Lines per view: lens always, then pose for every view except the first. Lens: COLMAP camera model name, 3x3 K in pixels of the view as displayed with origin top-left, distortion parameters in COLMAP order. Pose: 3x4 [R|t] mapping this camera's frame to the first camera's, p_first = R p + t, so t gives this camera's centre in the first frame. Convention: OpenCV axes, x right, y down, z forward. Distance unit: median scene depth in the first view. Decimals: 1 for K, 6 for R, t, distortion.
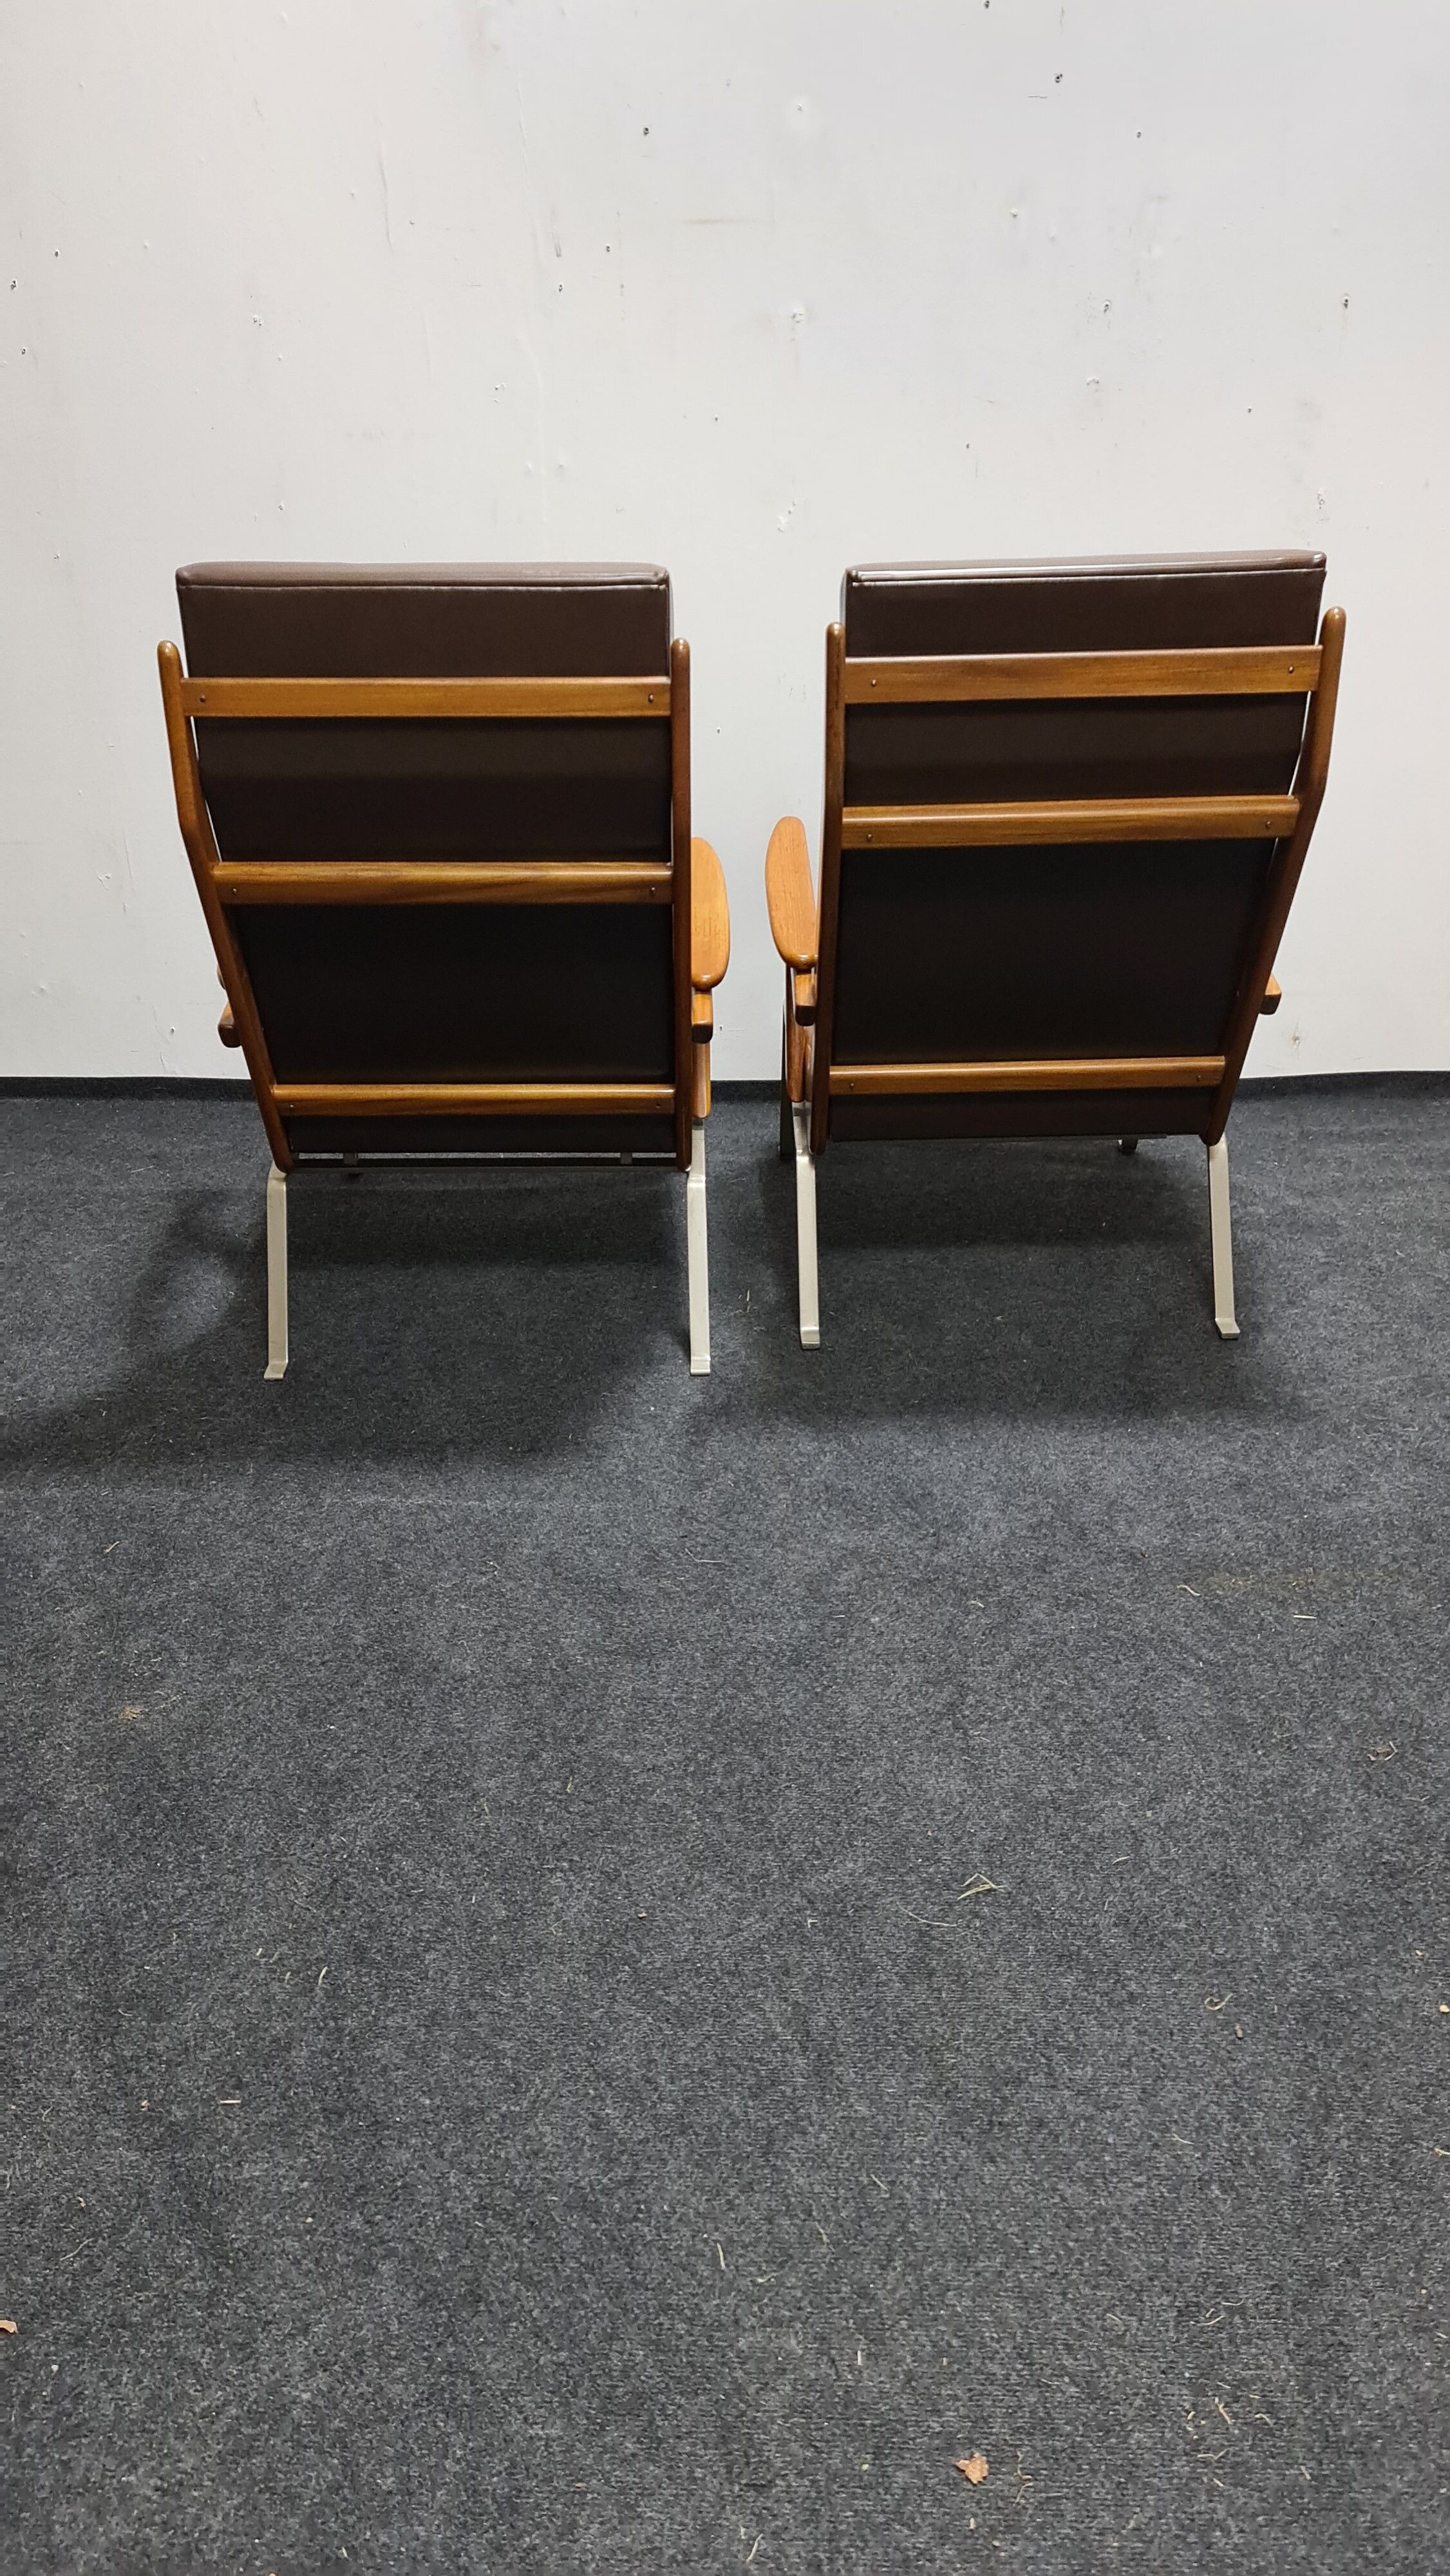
lens RADIAL K [[1887.7, 0, 707.9], [0, 1887.7, 1288.9], [0, 0, 1]] dist [0.070911, -0.053194]
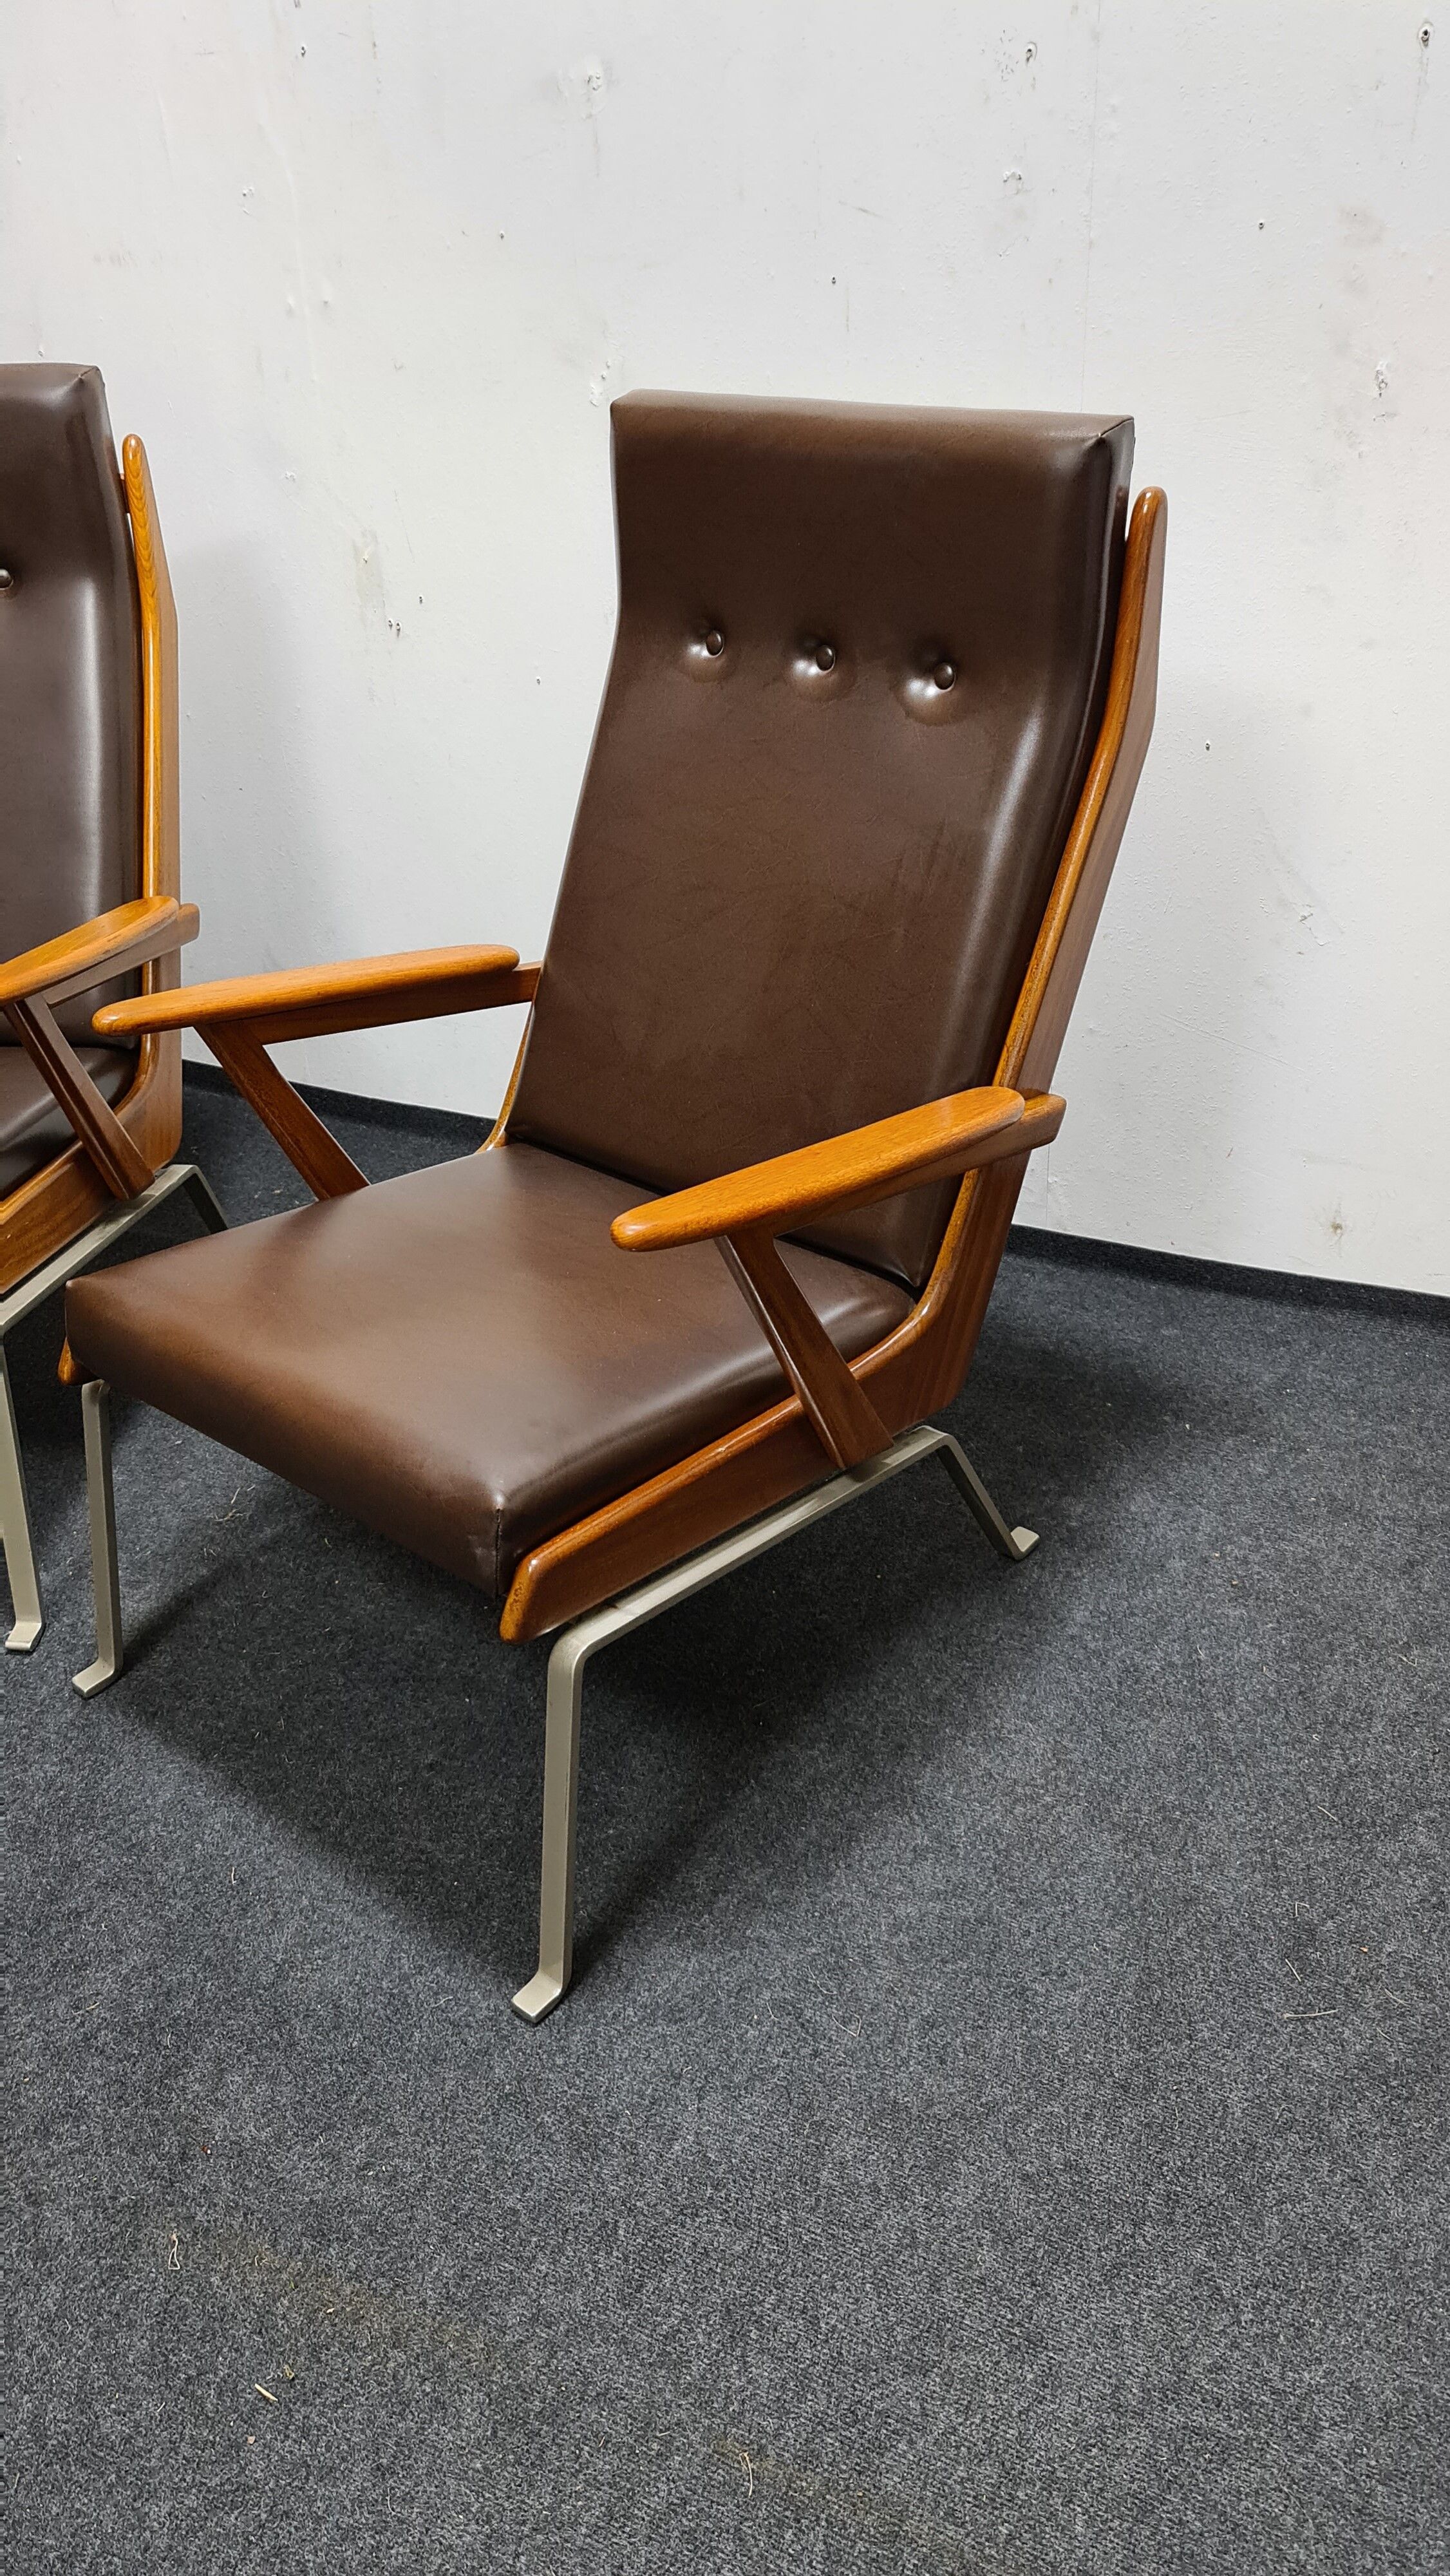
lens RADIAL K [[1887.7, 0, 736.8], [0, 1887.7, 1292.5], [0, 0, 1]] dist [0.070911, -0.053194]
pose [[0.912702, 0.196320, -0.358376, 0.598771], [-0.162891, 0.979131, 0.121525, -0.258865], [0.374755, -0.052540, 0.925634, 0.529701]]
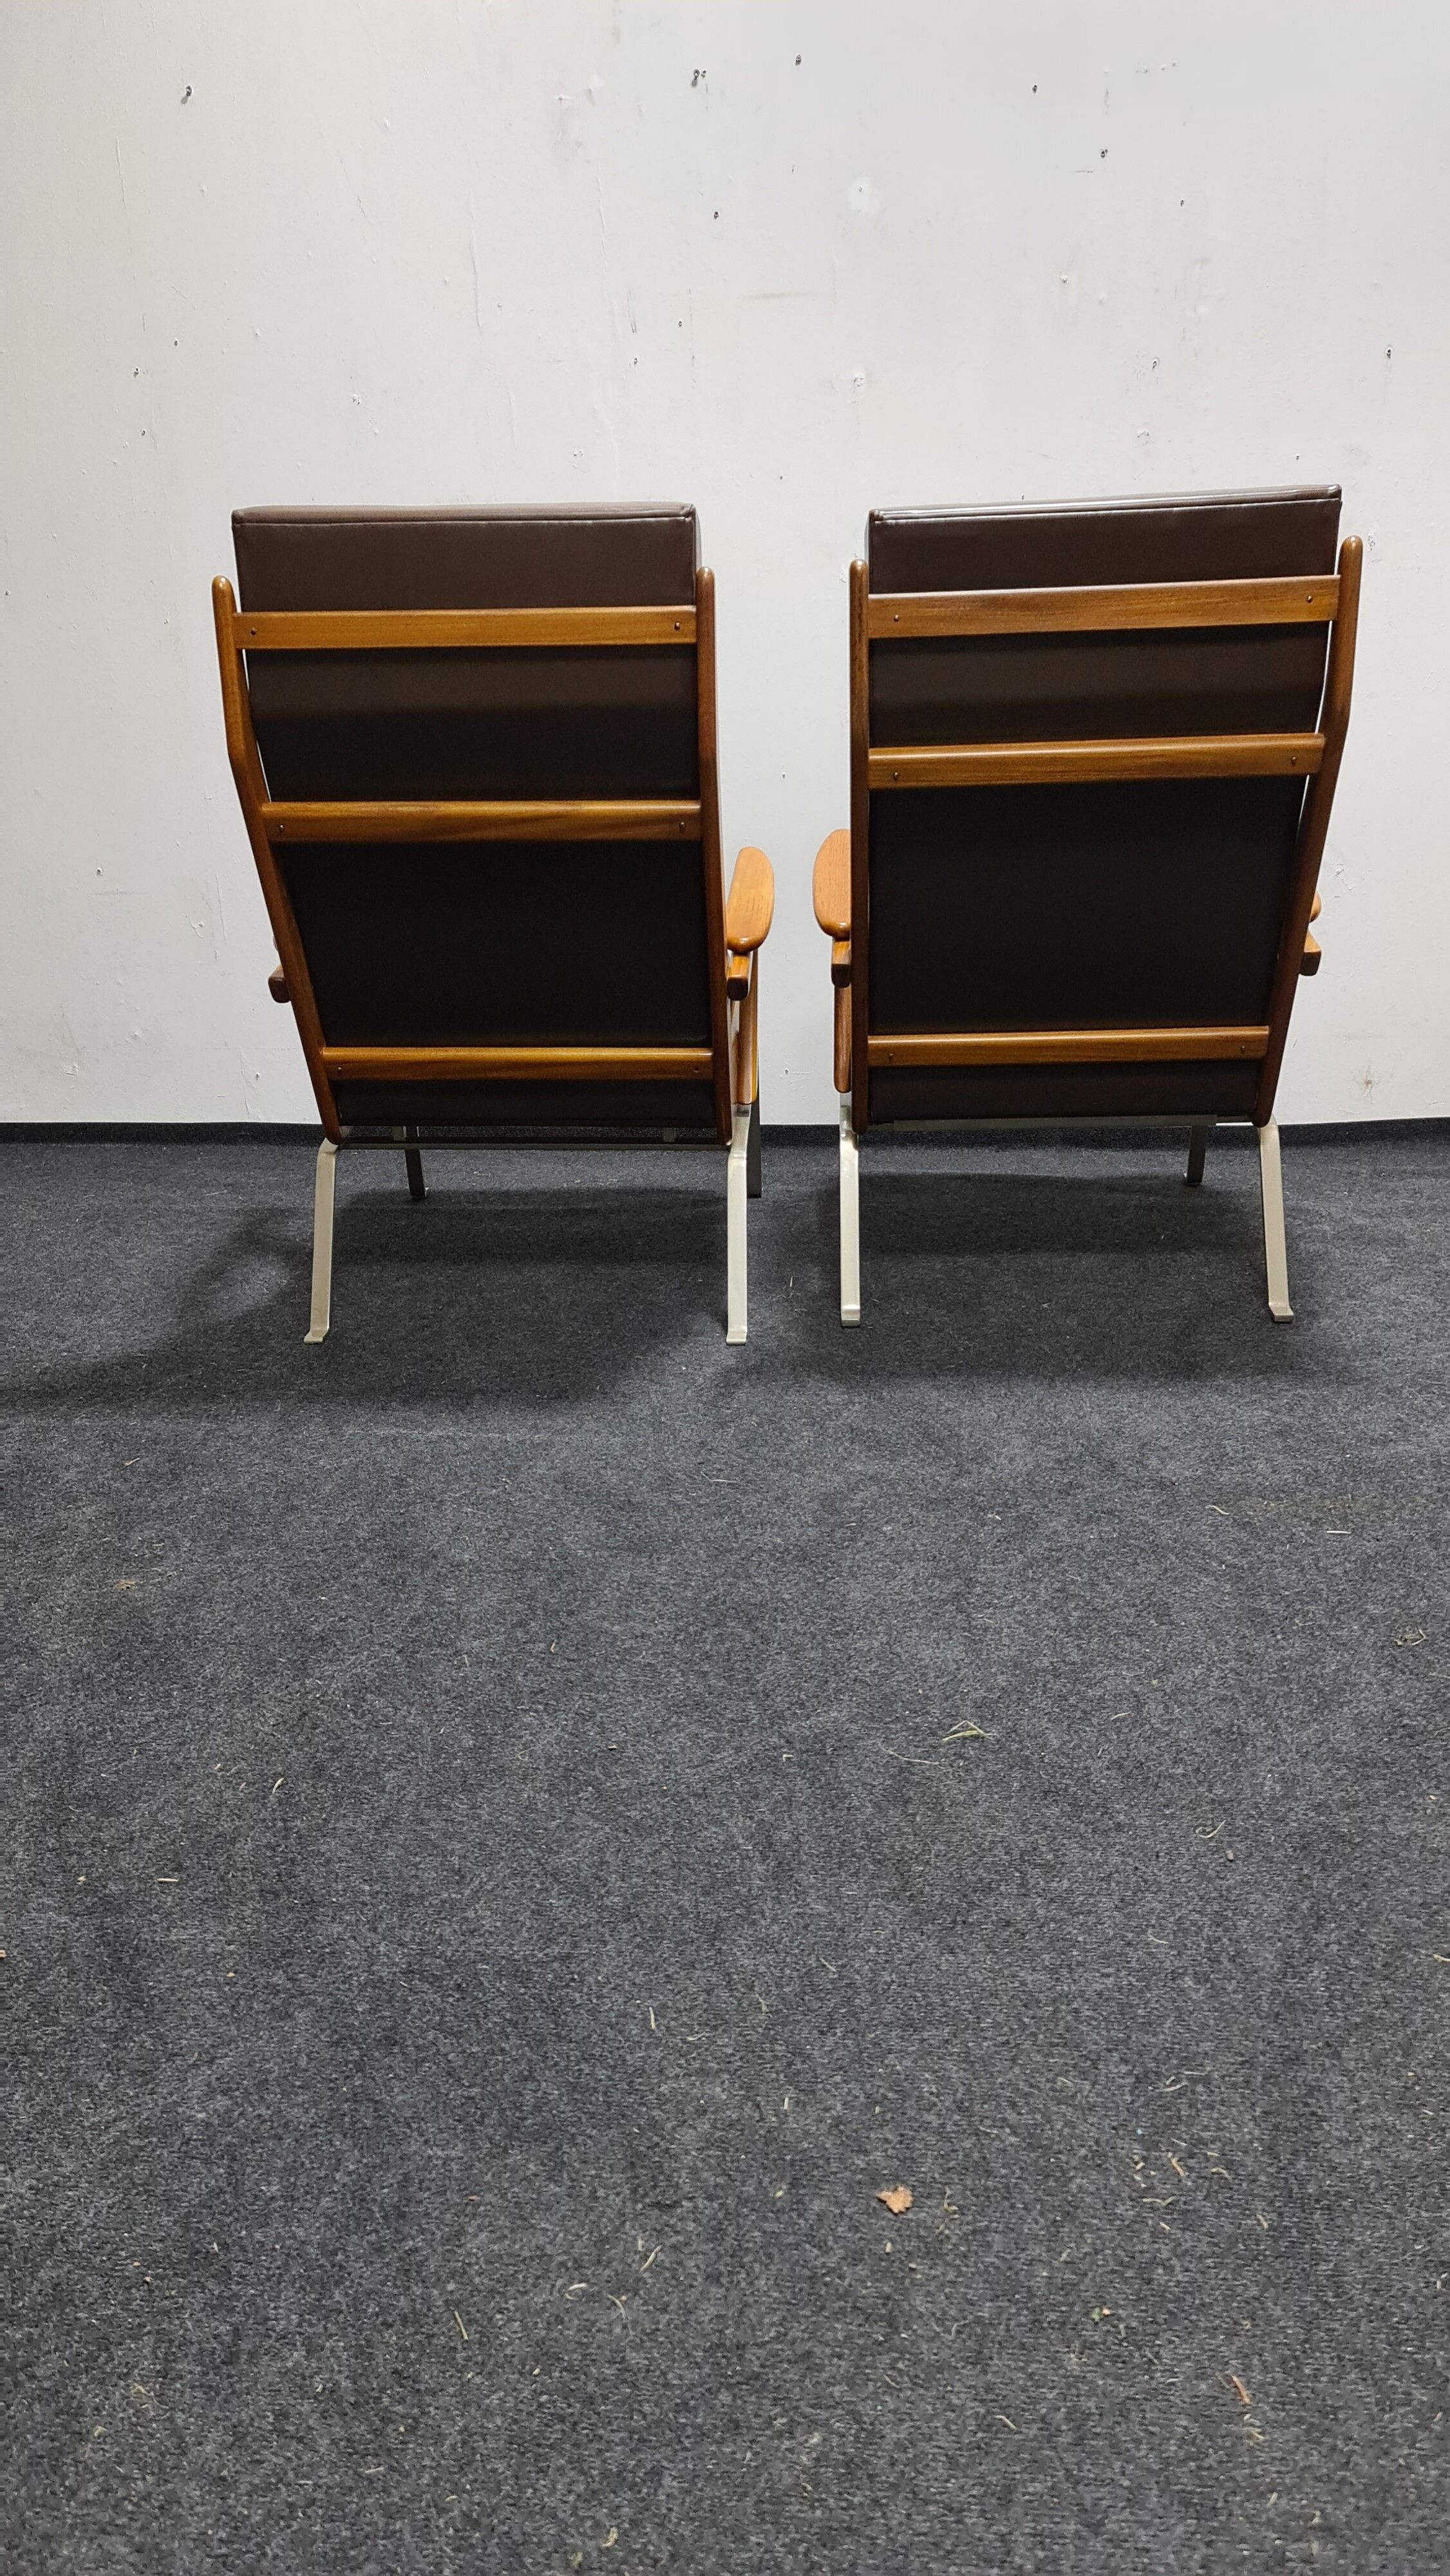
lens RADIAL K [[1887.7, 0, 713.0], [0, 1887.7, 1298.3], [0, 0, 1]] dist [0.070911, -0.053194]
pose [[0.997452, 0.011446, -0.070415, 0.067237], [-0.020207, 0.991952, -0.124990, 0.183672], [0.068418, 0.126095, 0.989656, 0.019640]]
